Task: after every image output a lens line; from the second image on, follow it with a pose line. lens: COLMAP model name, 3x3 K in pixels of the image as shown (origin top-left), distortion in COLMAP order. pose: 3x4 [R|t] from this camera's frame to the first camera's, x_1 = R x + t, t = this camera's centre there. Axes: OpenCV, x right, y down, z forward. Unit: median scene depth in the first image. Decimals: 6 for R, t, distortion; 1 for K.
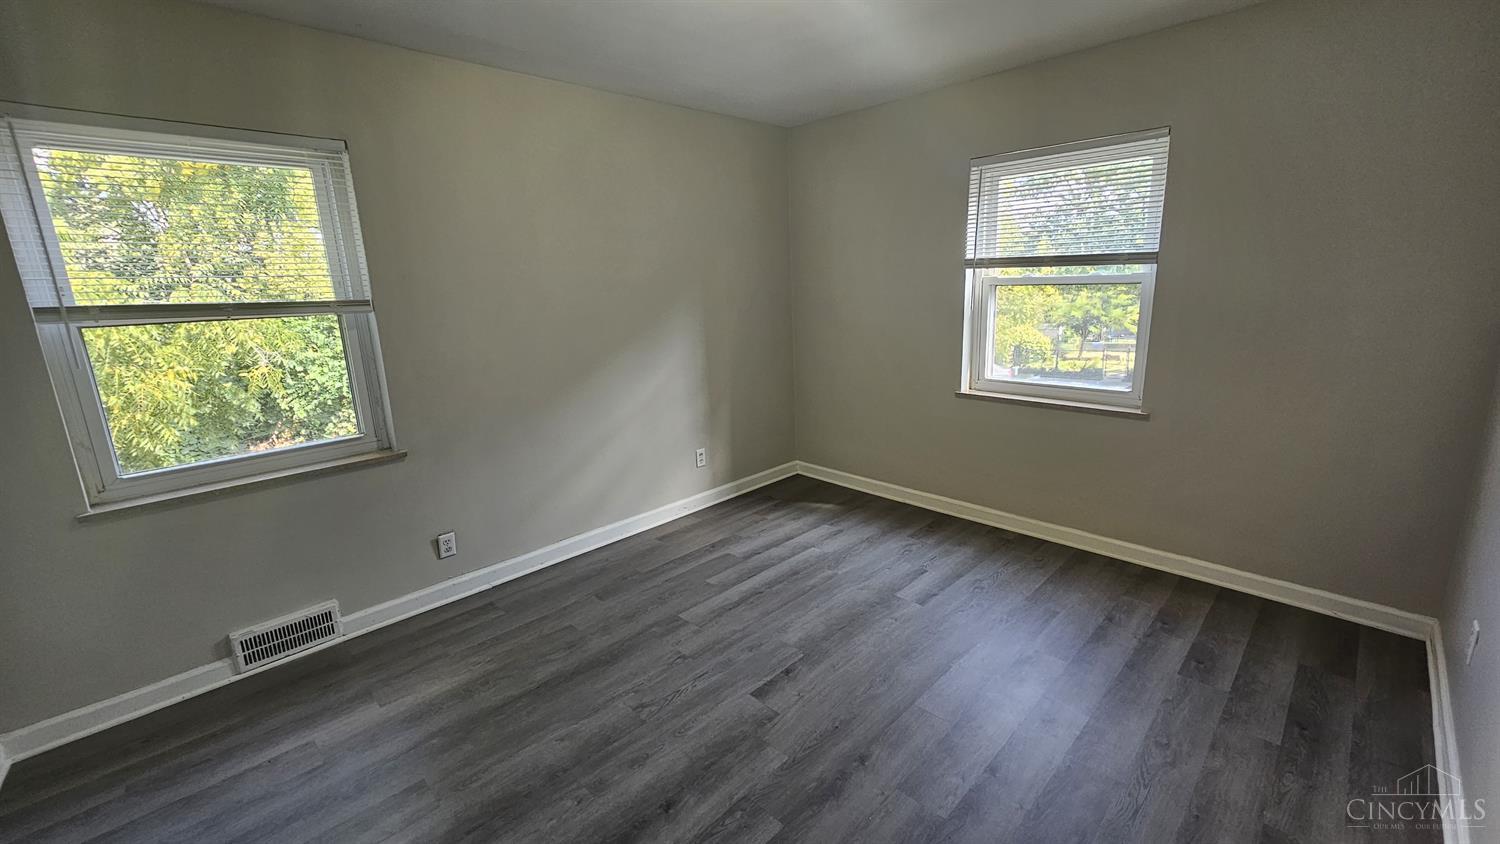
lens RADIAL K [[609.0, 0, 749.1], [0, 609.0, 411.4], [0, 0, 1]] dist [-0.001250, 0.000056]
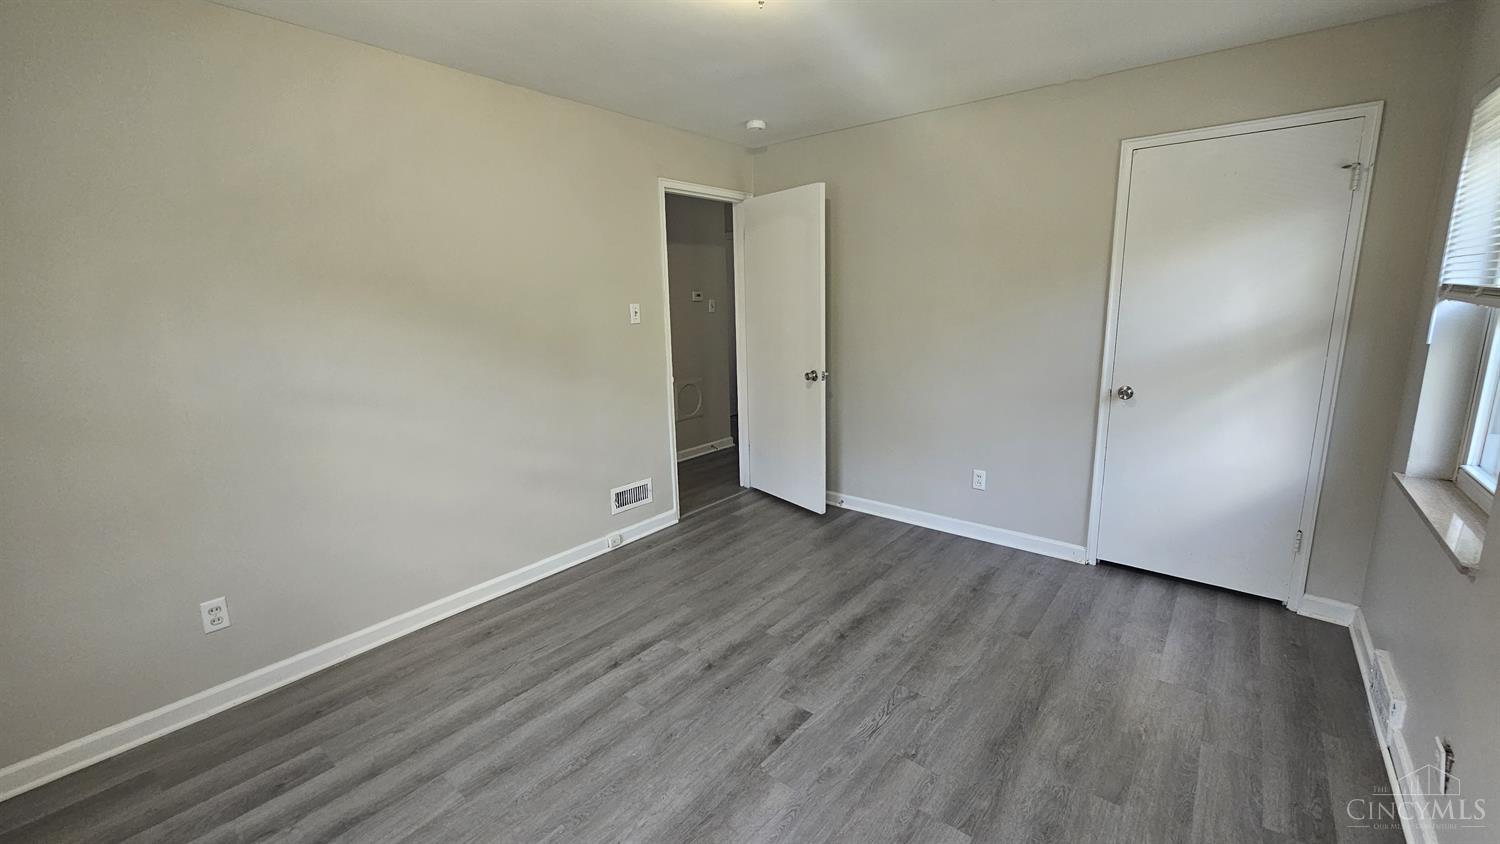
lens RADIAL K [[609.0, 0, 750.4], [0, 609.0, 417.8], [0, 0, 1]] dist [-0.001250, 0.000056]
pose [[-0.991801, 0.075237, -0.103297, 0.166276], [0.026149, 0.910697, 0.412246, -0.377318], [0.125088, 0.406165, -0.905198, 1.689777]]
